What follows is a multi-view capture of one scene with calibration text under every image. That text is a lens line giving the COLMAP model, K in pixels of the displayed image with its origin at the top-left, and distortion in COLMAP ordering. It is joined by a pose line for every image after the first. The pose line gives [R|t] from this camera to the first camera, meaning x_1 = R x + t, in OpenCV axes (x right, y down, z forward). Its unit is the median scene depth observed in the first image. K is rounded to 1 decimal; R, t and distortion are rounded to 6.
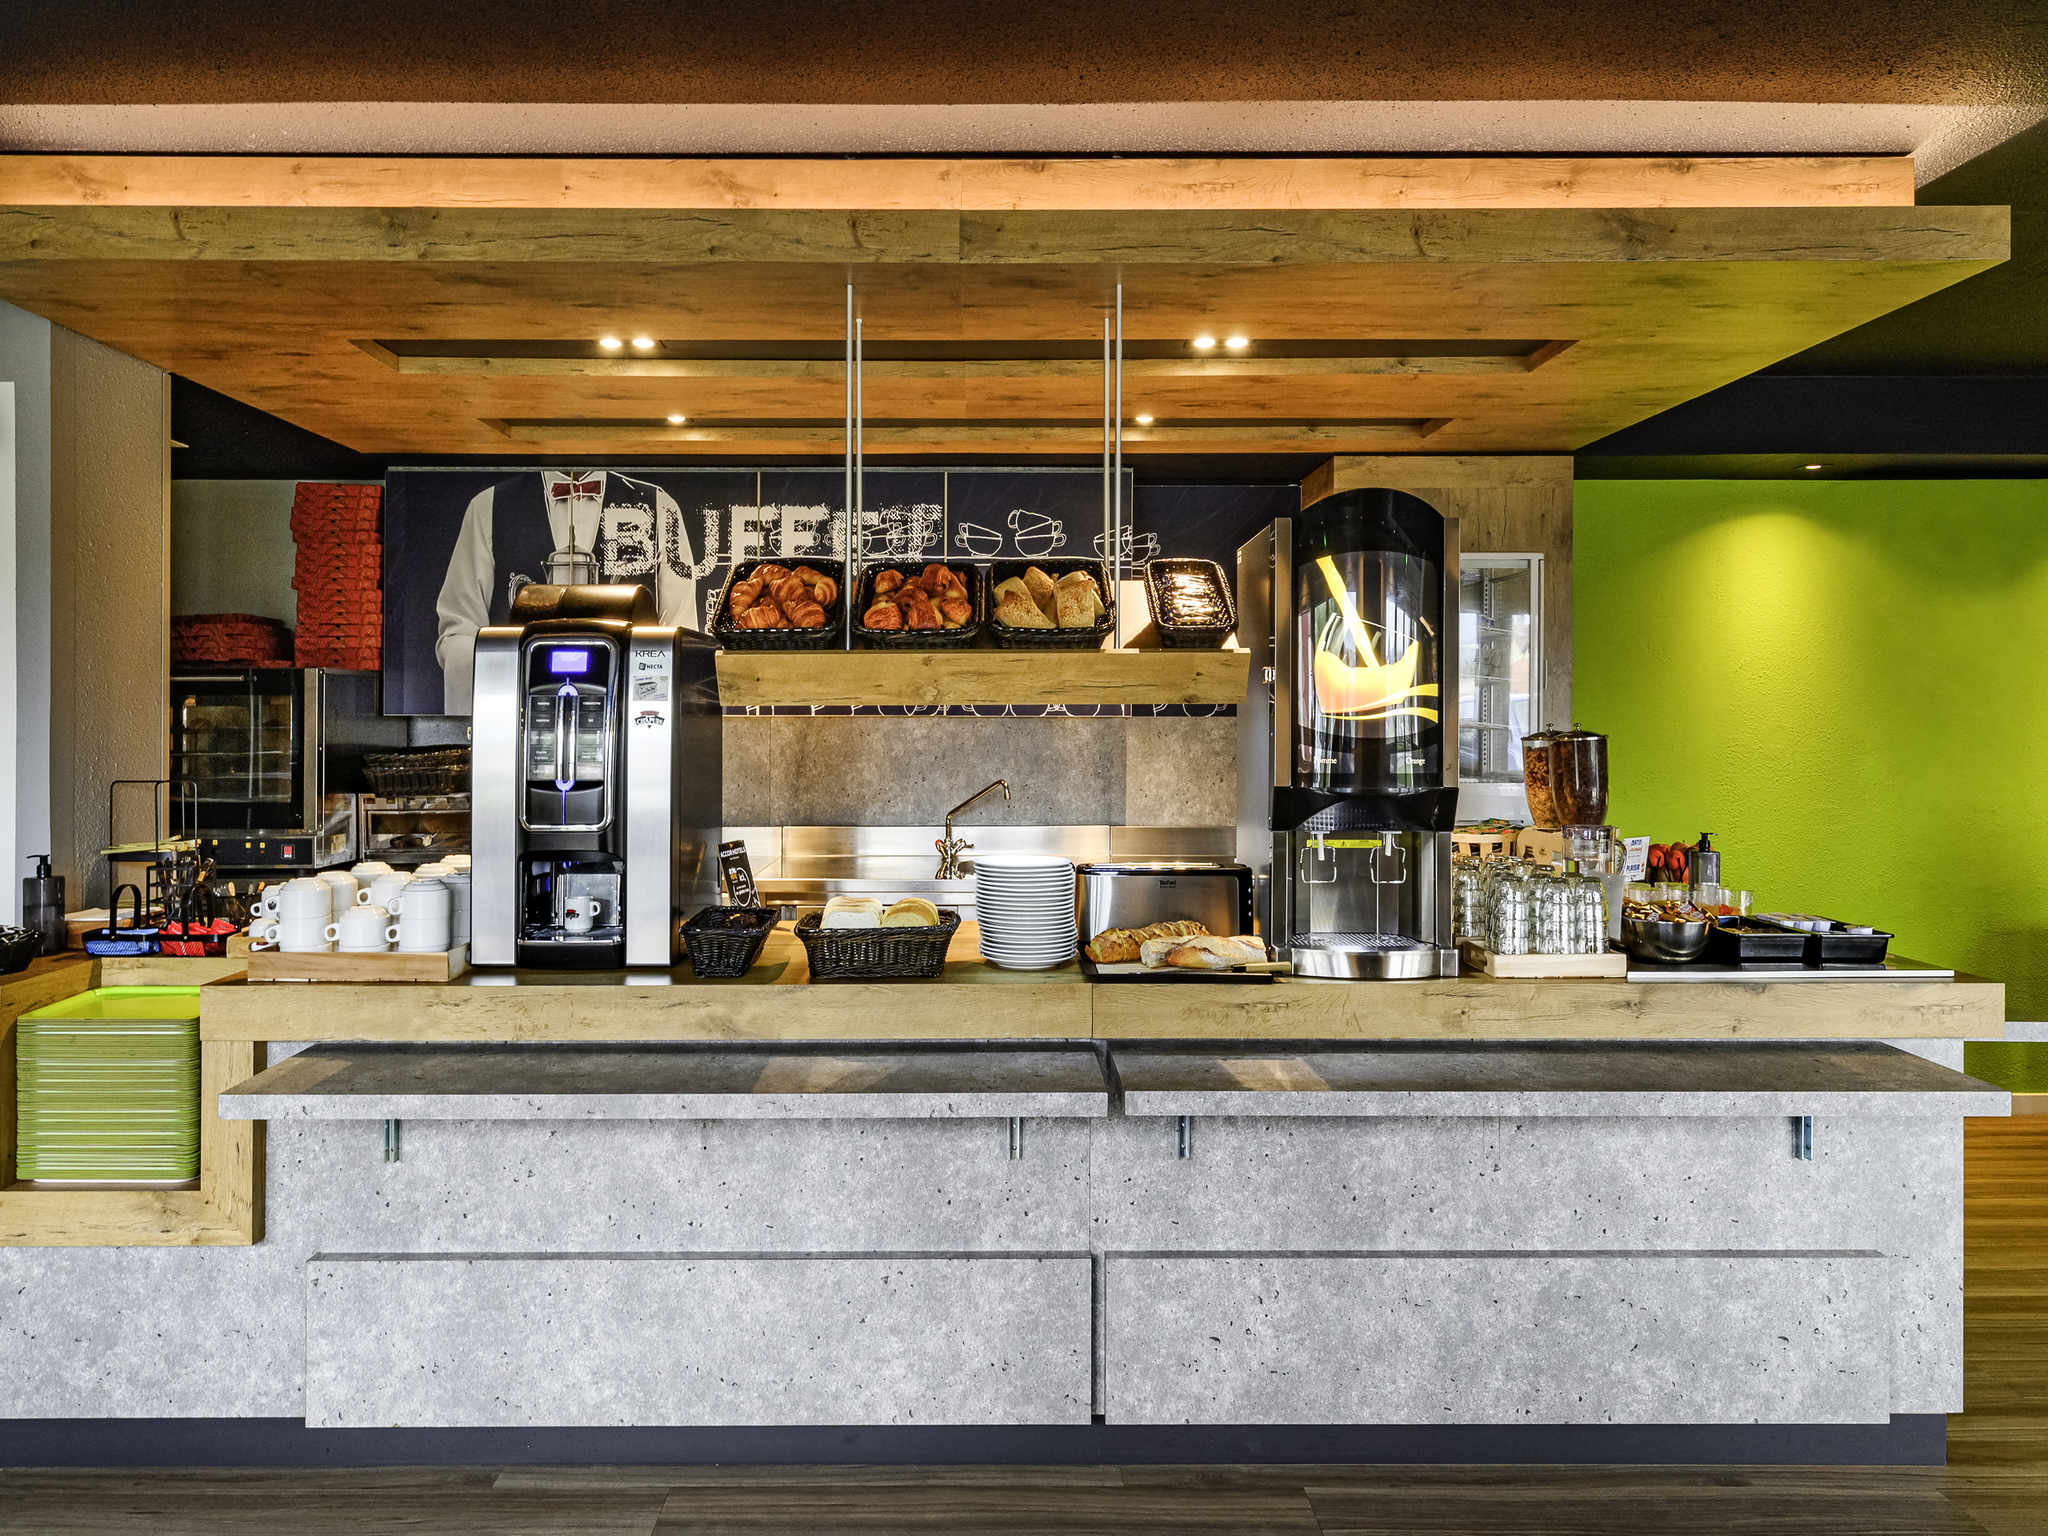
lens RADIAL K [[1075.2, 0, 1008.9], [0, 1075.2, 969.3], [0, 0, 1]] dist [0.000682, 0.000592]
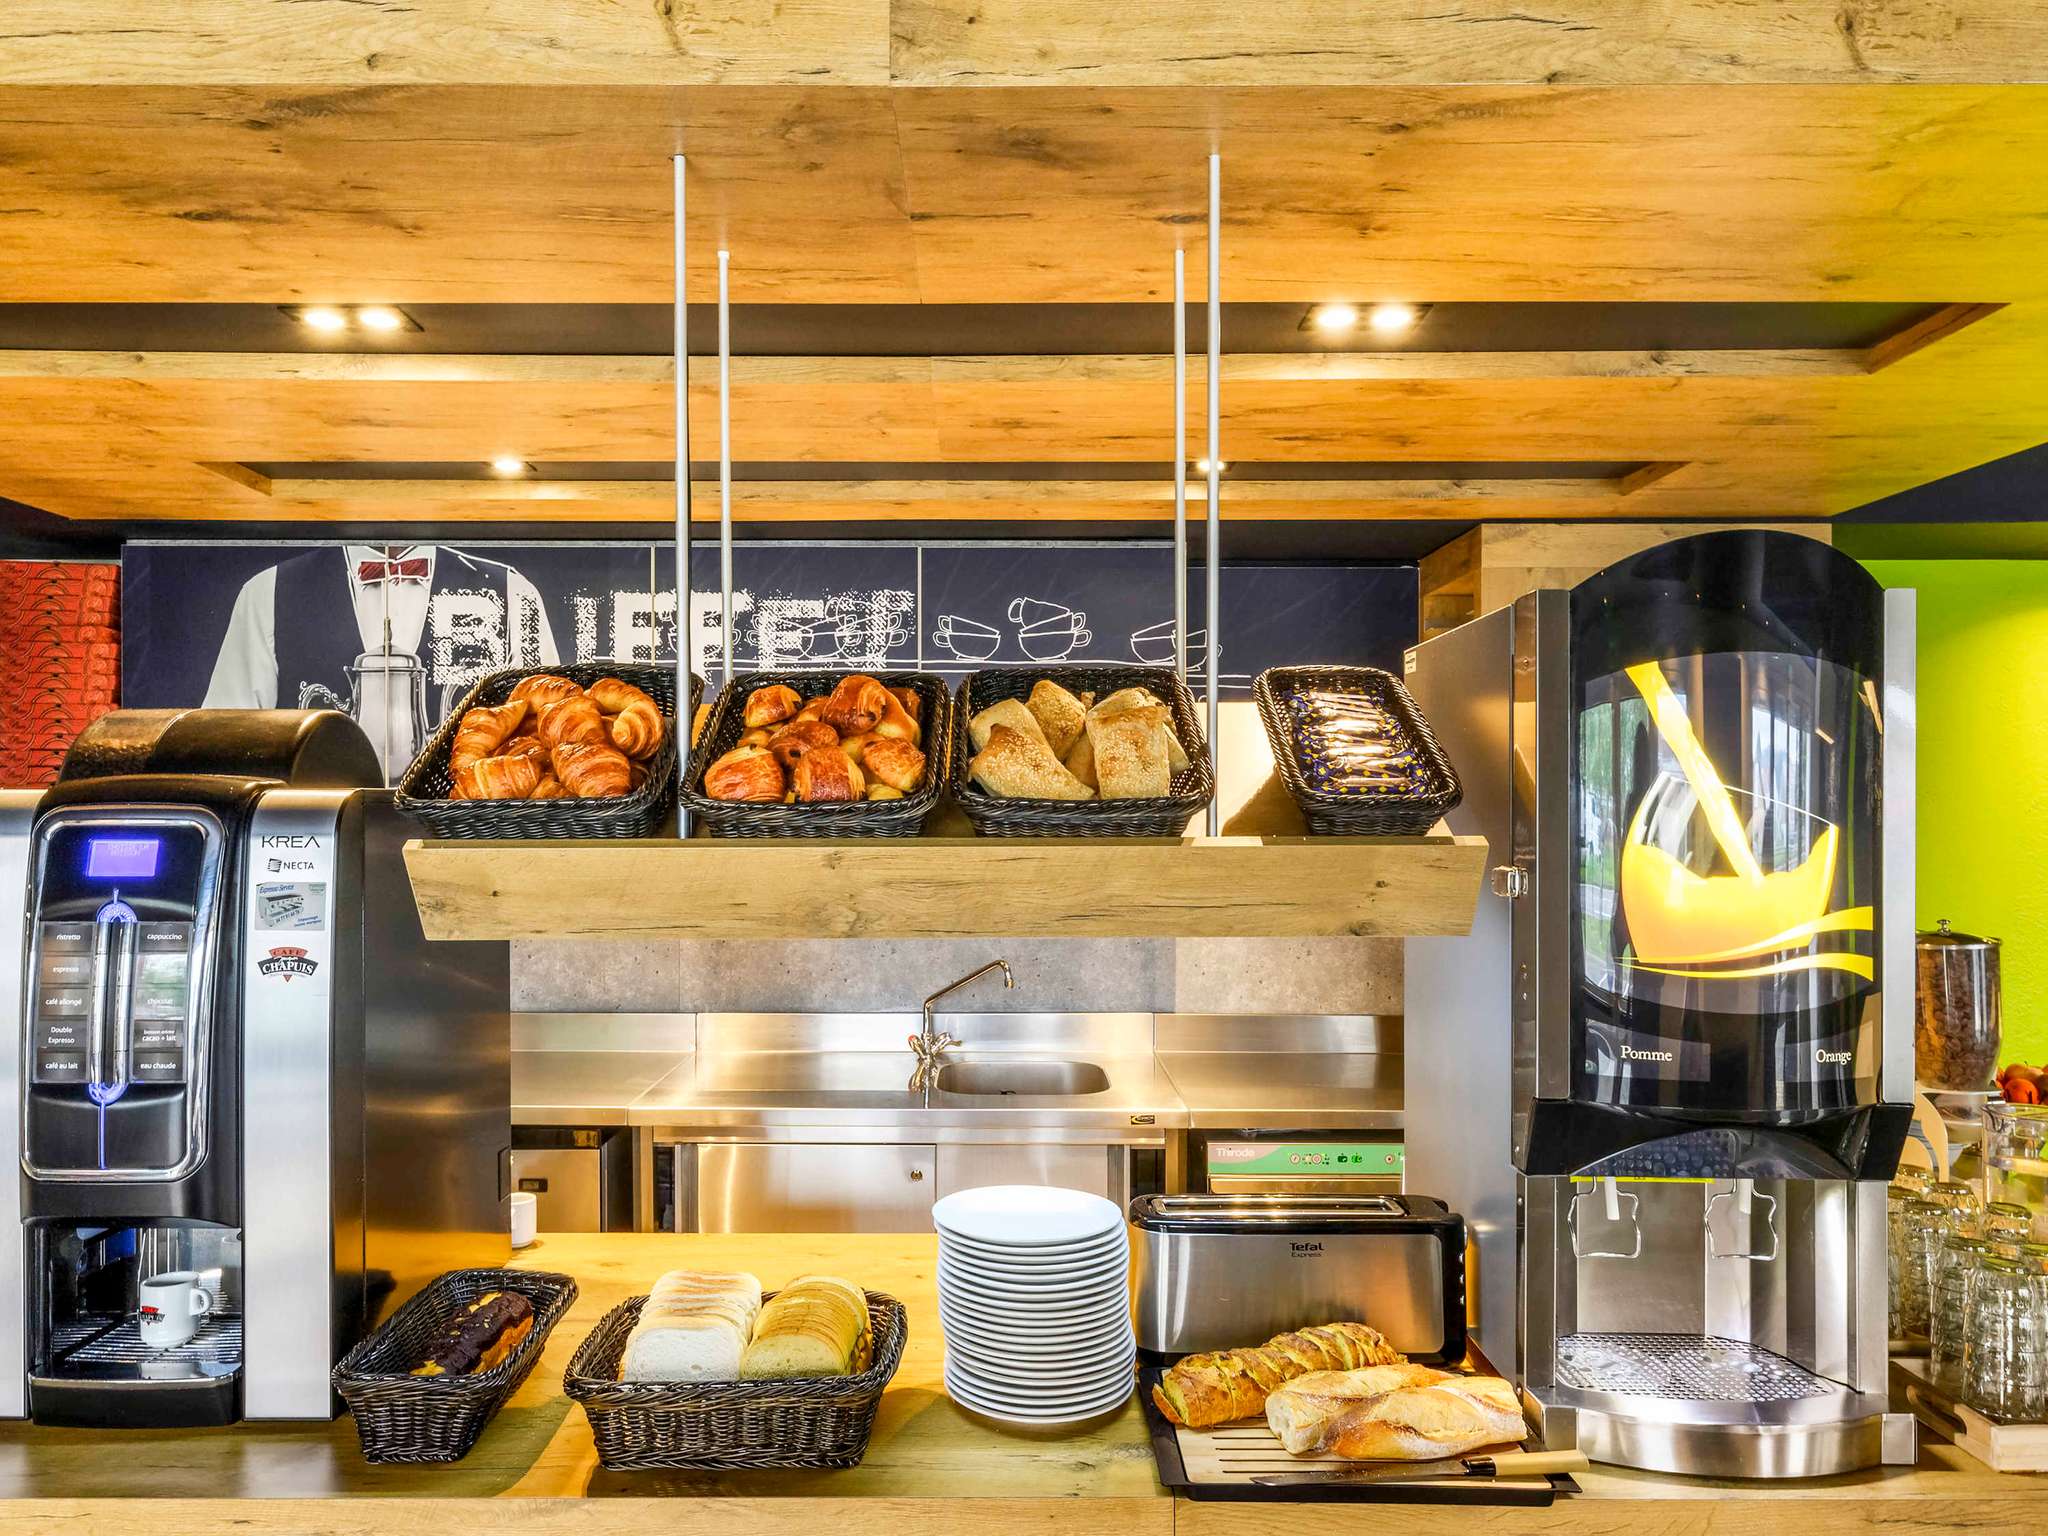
lens RADIAL K [[1071.4, 0, 1024.0], [0, 1071.4, 768.0], [0, 0, 1]] dist [0.001125, 0.000385]
pose [[0.999995, 0.000431, 0.003144, 0.009860], [0.000407, 0.965131, -0.261767, -0.190368], [-0.003147, 0.261767, 0.965126, 0.491778]]
